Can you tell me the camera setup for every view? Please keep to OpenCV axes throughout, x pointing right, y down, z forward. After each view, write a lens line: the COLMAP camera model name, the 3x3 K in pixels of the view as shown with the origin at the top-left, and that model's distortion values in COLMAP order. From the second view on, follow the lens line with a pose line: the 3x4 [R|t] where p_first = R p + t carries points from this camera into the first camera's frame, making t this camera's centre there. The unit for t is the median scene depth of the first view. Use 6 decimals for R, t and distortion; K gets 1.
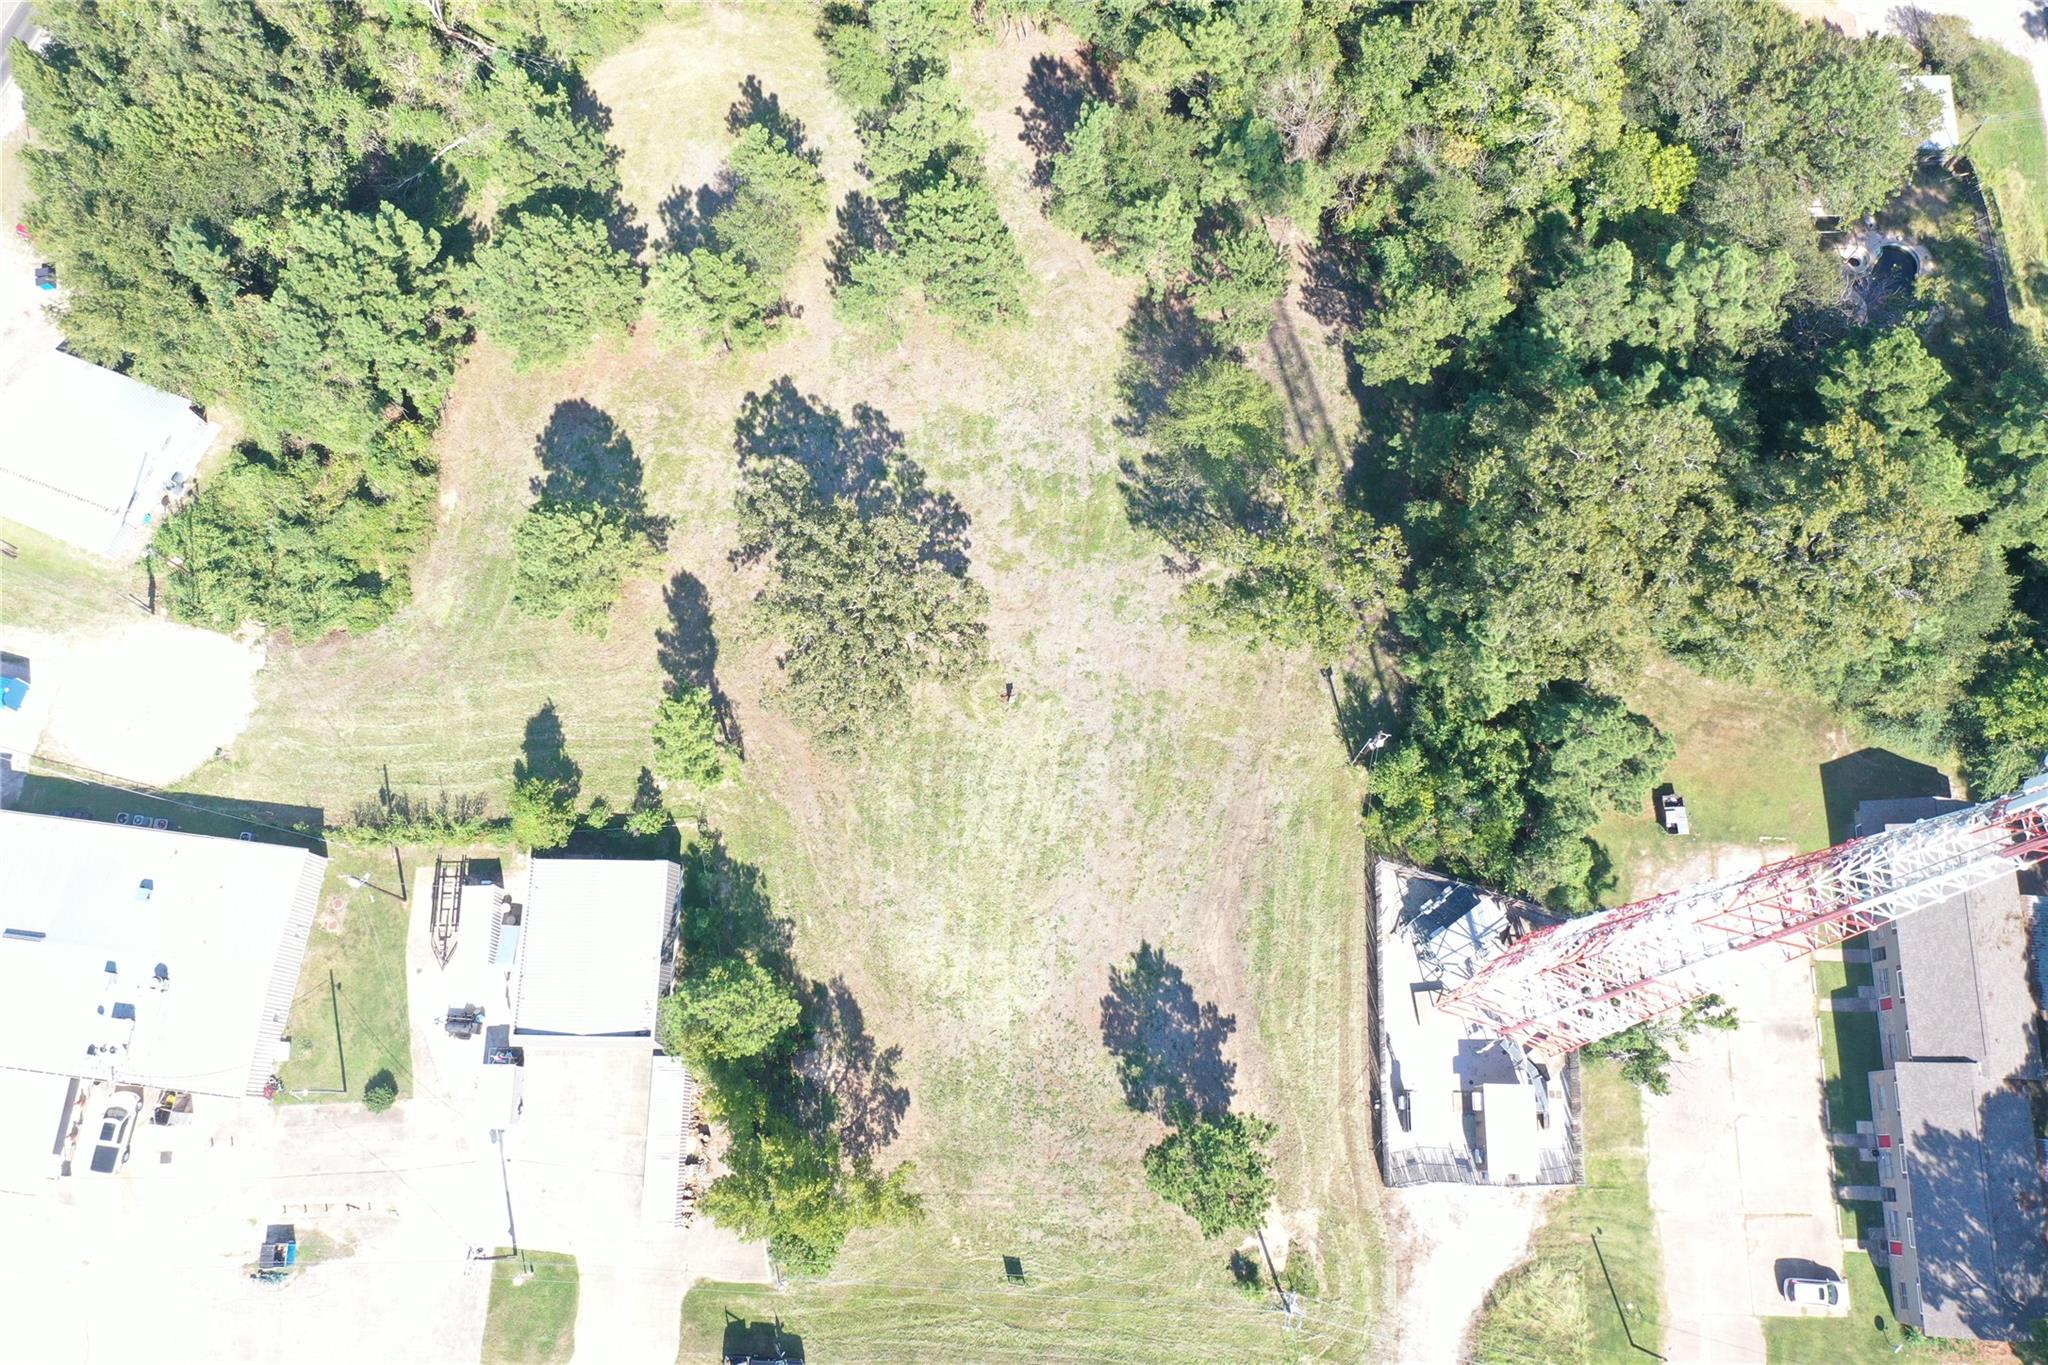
lens RADIAL K [[1618.1, 0, 1024.8], [0, 1618.1, 684.4], [0, 0, 1]] dist [0.012832, 0.001648]
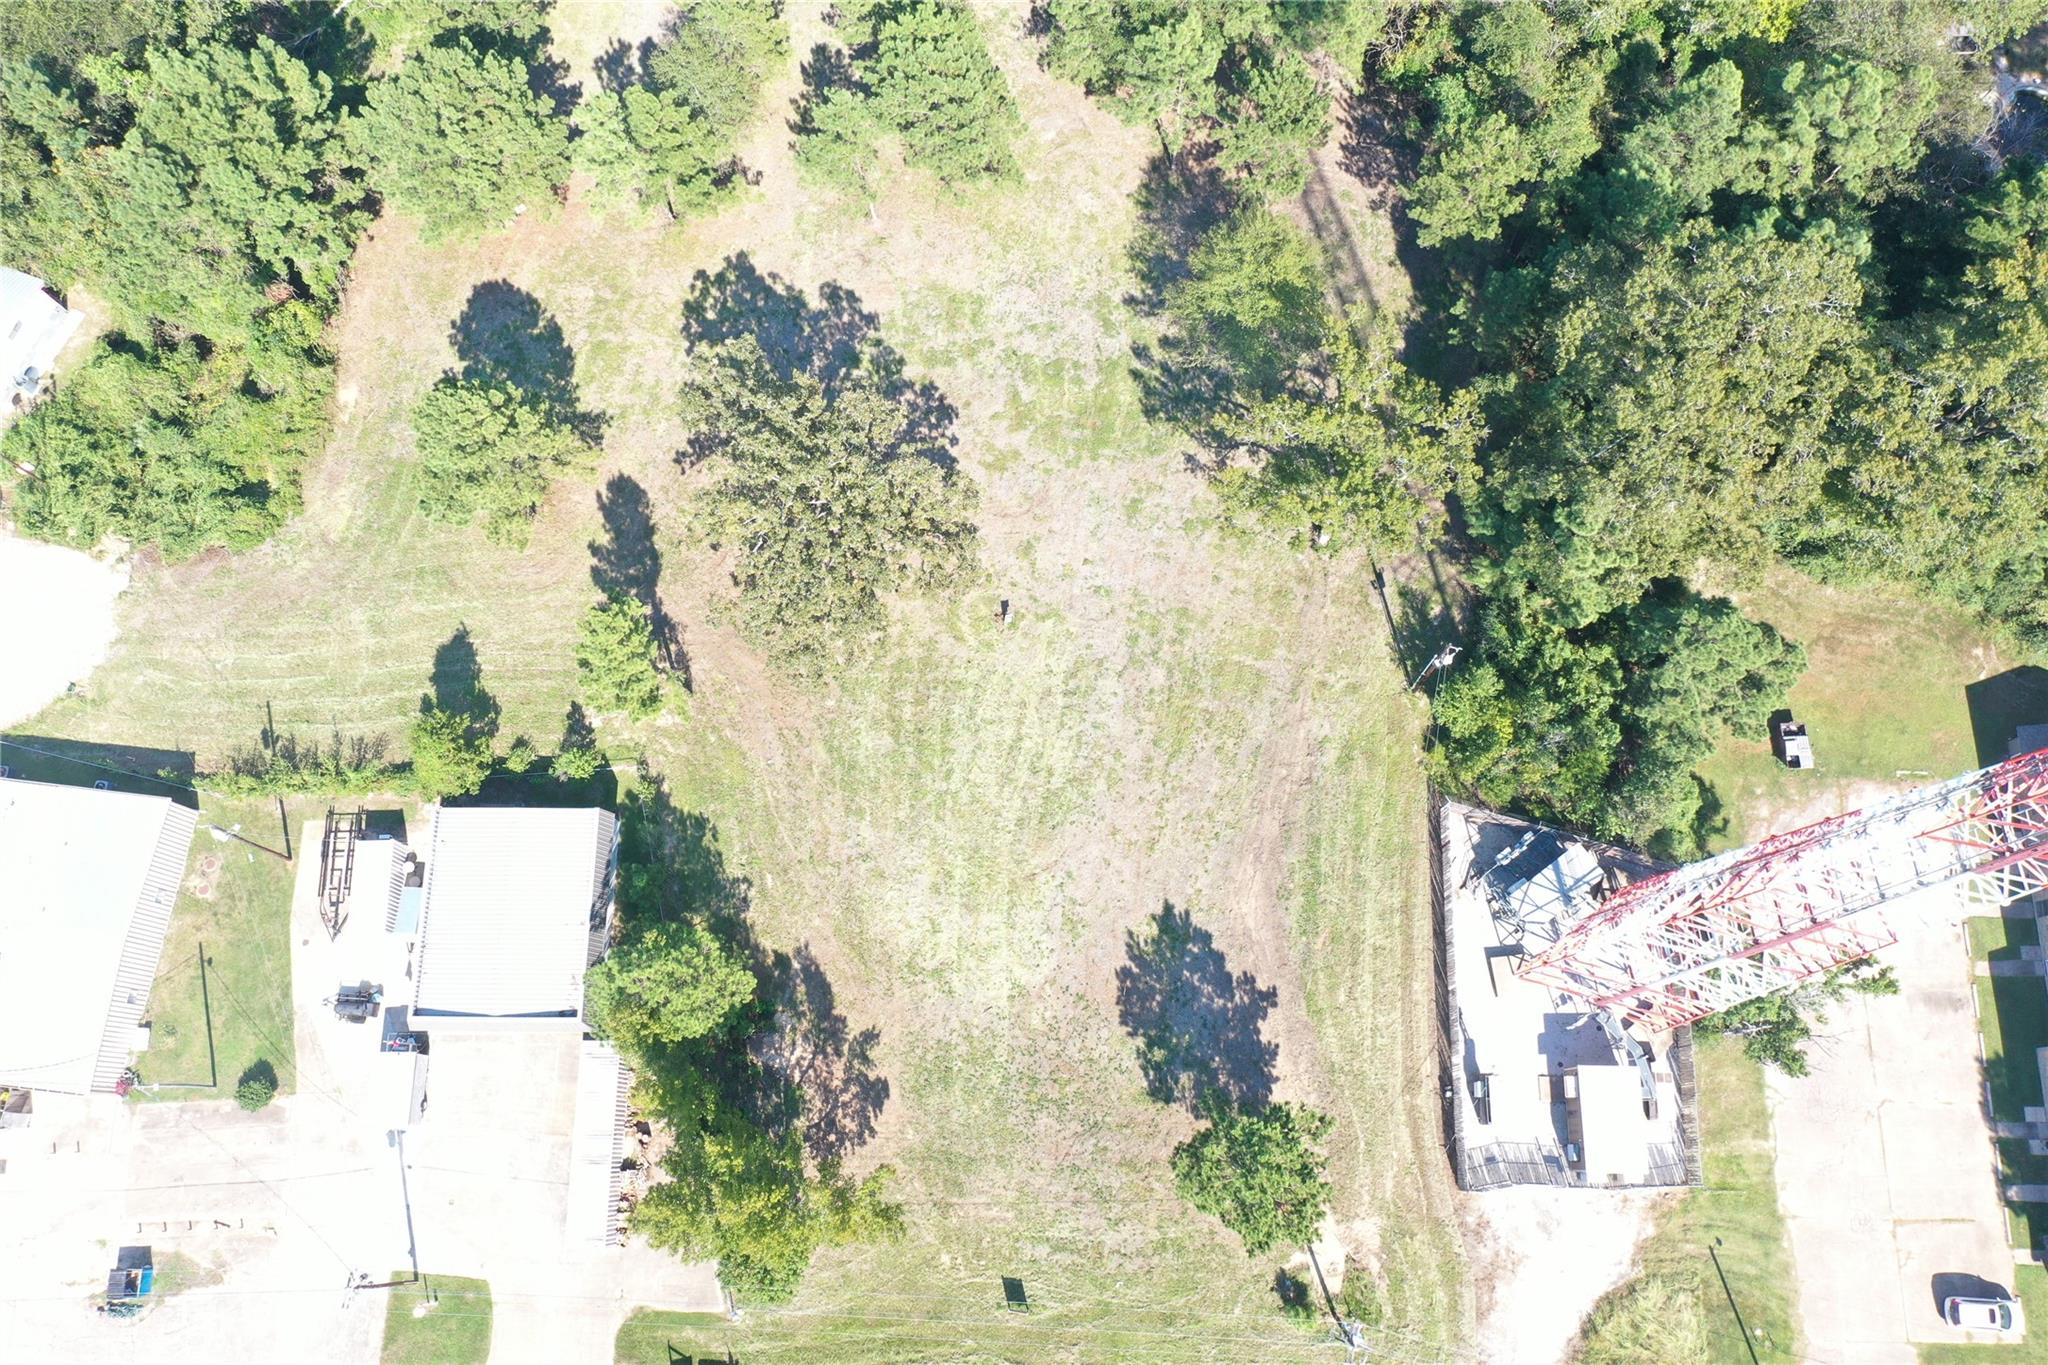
lens RADIAL K [[1618.1, 0, 1023.9], [0, 1618.1, 684.0], [0, 0, 1]] dist [0.012832, 0.001648]
pose [[0.999968, -0.008030, -0.000110, 0.000354], [0.008030, 0.999965, -0.002320, 0.047265], [0.000128, 0.002319, 0.999997, 0.157317]]
